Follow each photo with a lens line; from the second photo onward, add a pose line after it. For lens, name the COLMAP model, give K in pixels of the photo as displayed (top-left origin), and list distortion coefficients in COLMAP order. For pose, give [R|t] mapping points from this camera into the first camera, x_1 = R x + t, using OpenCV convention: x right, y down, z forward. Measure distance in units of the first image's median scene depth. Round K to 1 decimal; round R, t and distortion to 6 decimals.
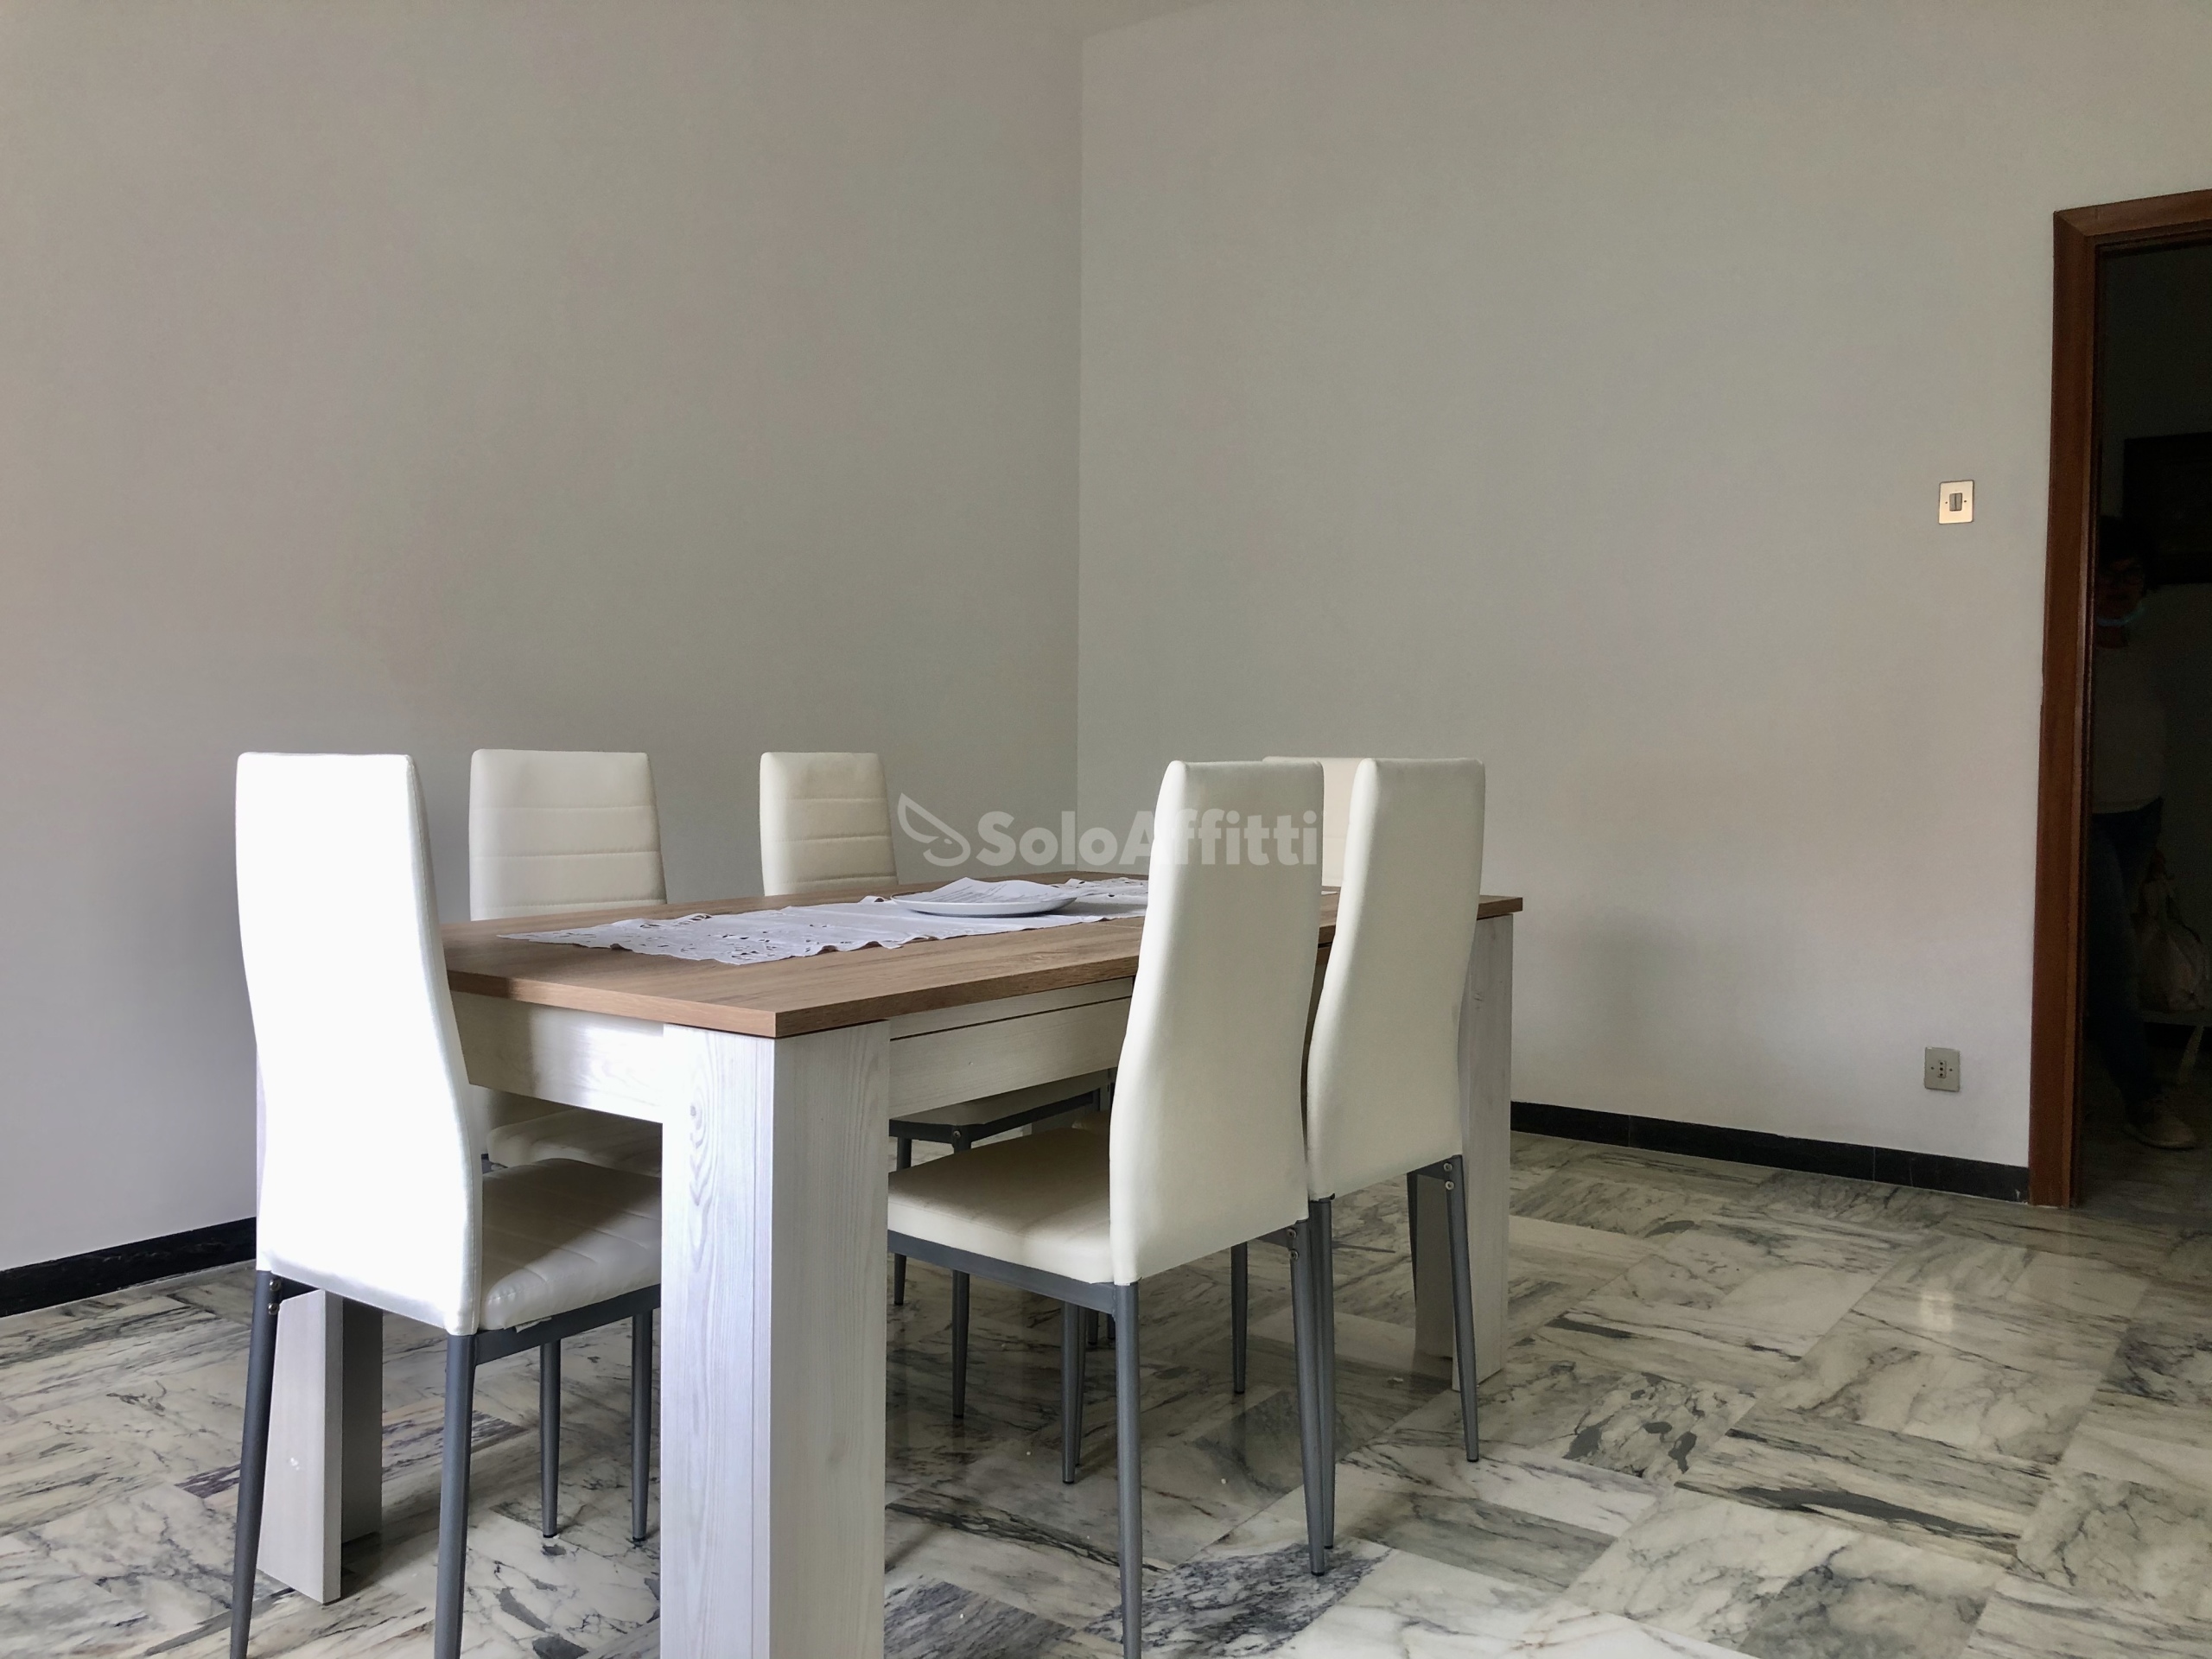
lens RADIAL K [[1799.6, 0, 1087.3], [0, 1799.6, 823.1], [0, 0, 1]] dist [0.014720, 0.027981]
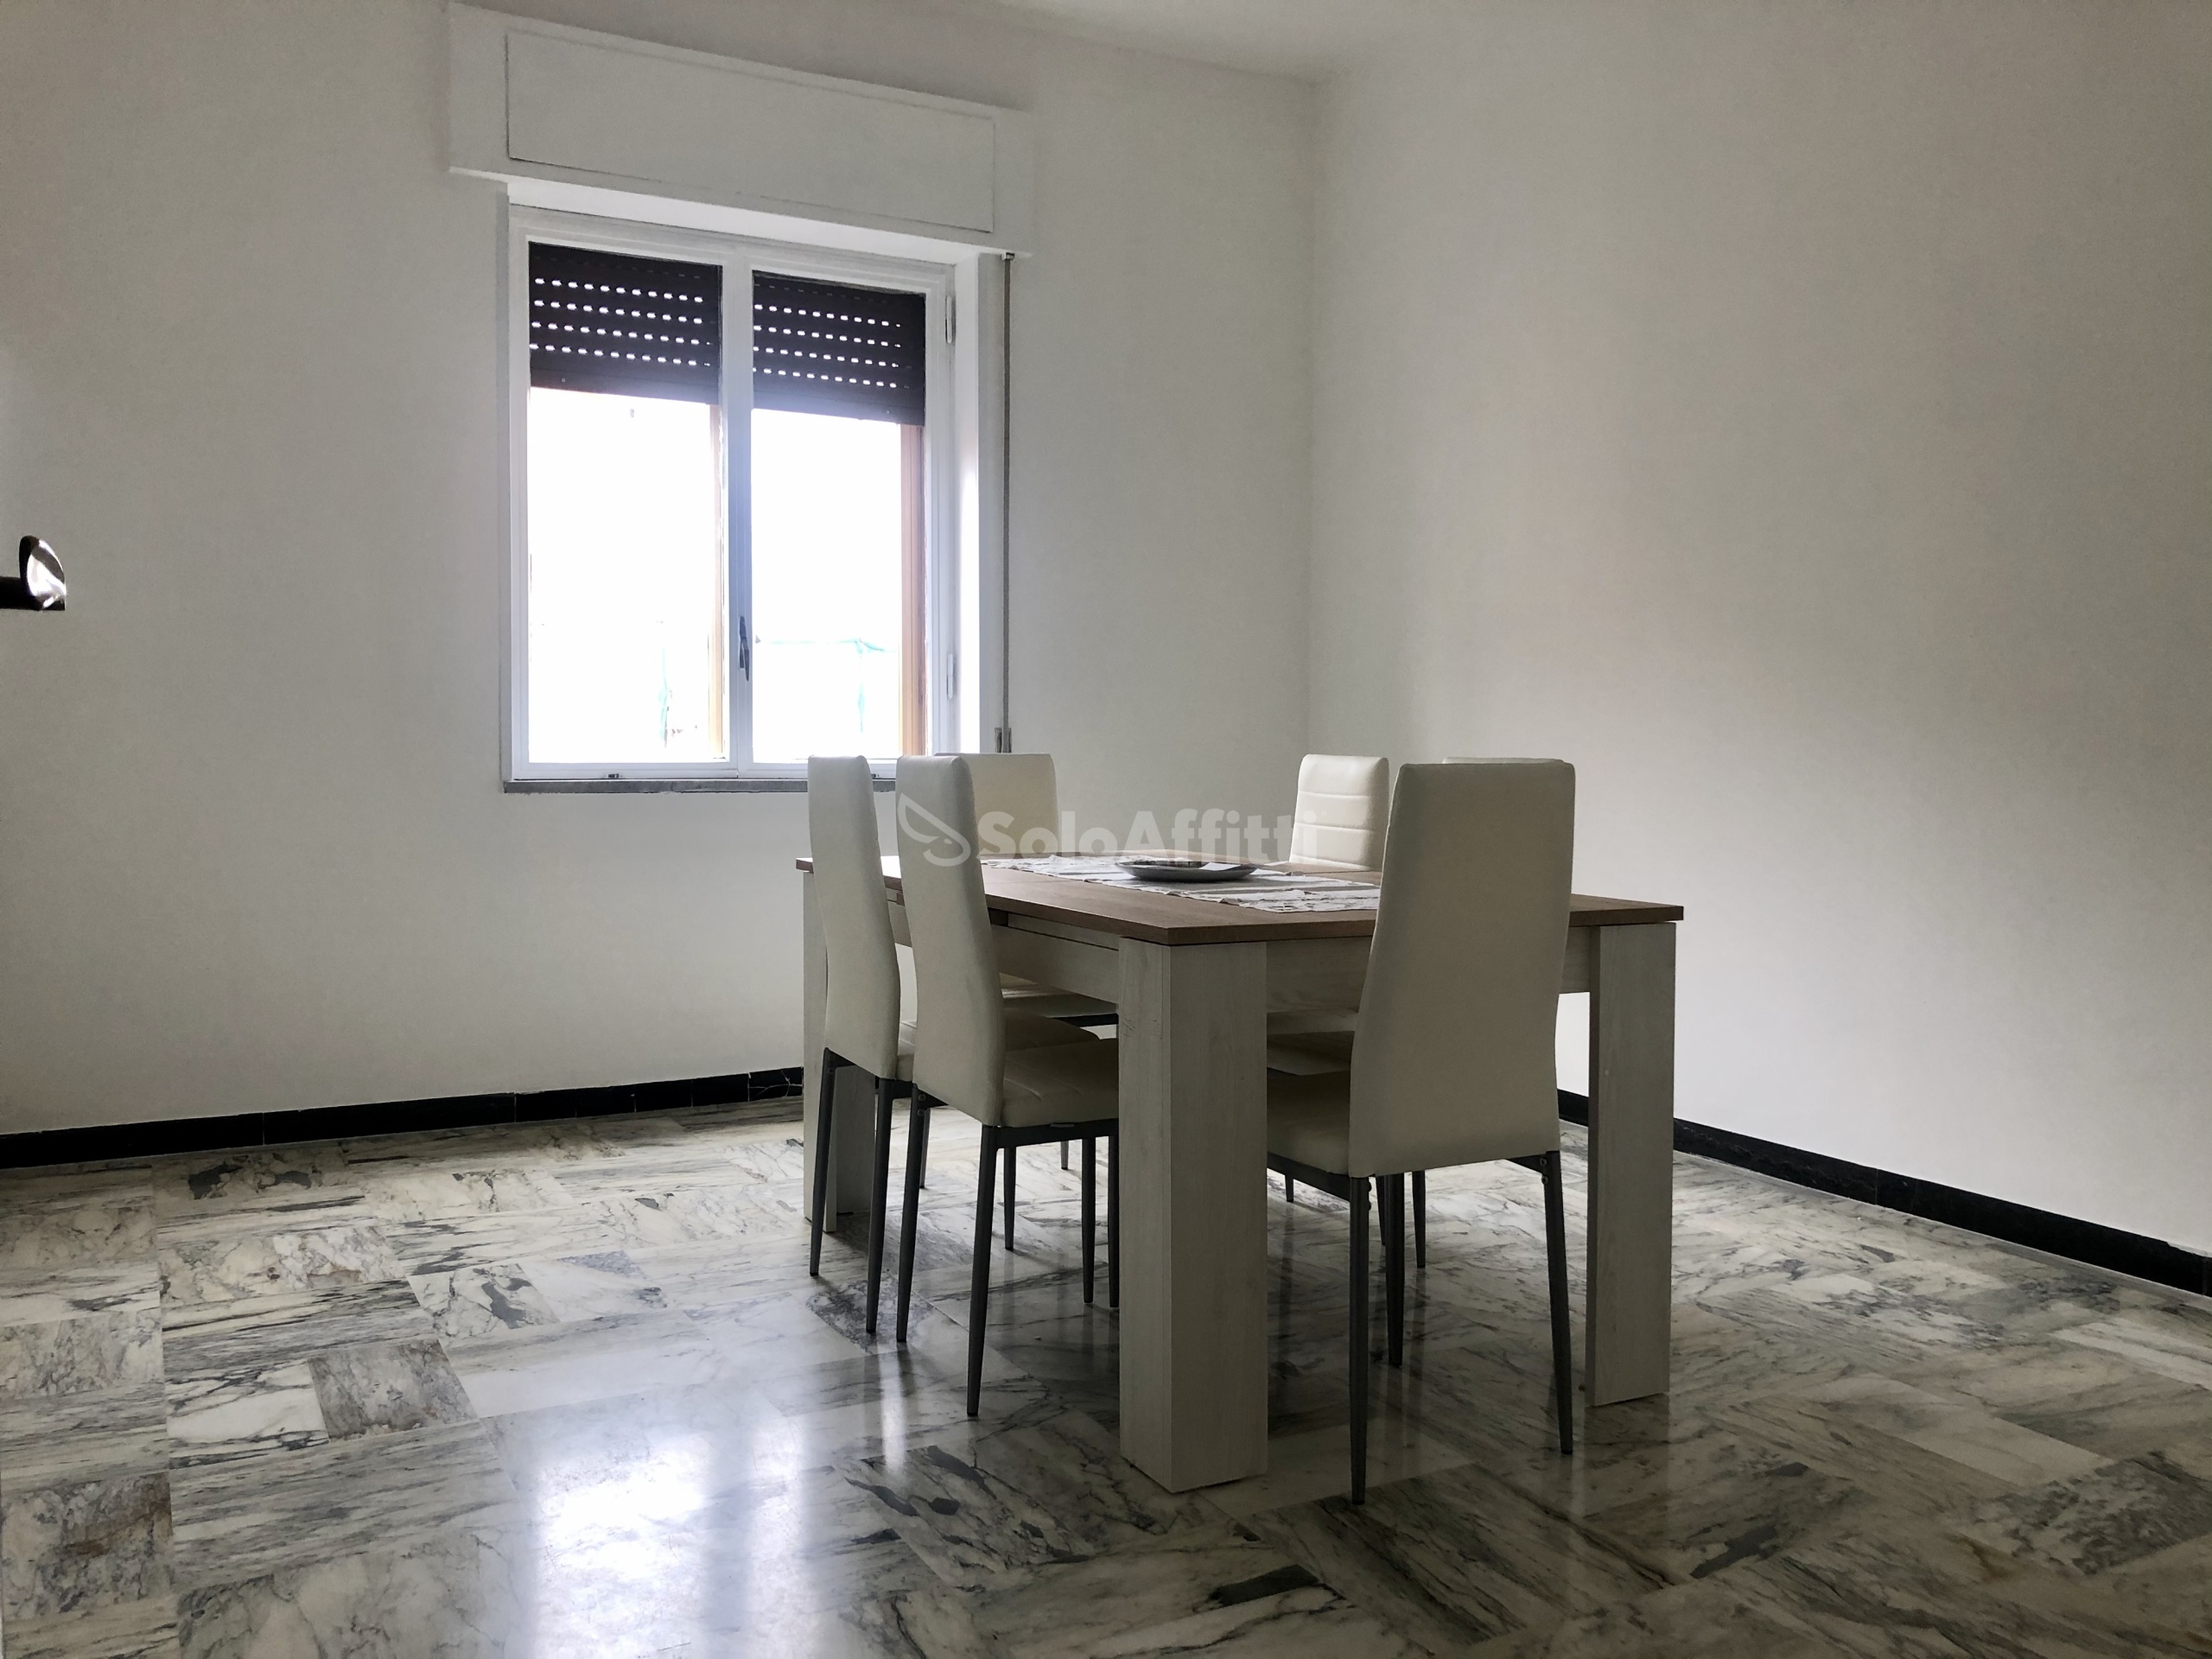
lens RADIAL K [[1799.6, 0, 1091.1], [0, 1799.6, 830.2], [0, 0, 1]] dist [0.014720, 0.027981]
pose [[-0.442033, 0.019720, -0.896782, 1.035775], [-0.055606, 0.997233, 0.049338, -0.038179], [0.895273, 0.071675, -0.439714, 1.389168]]
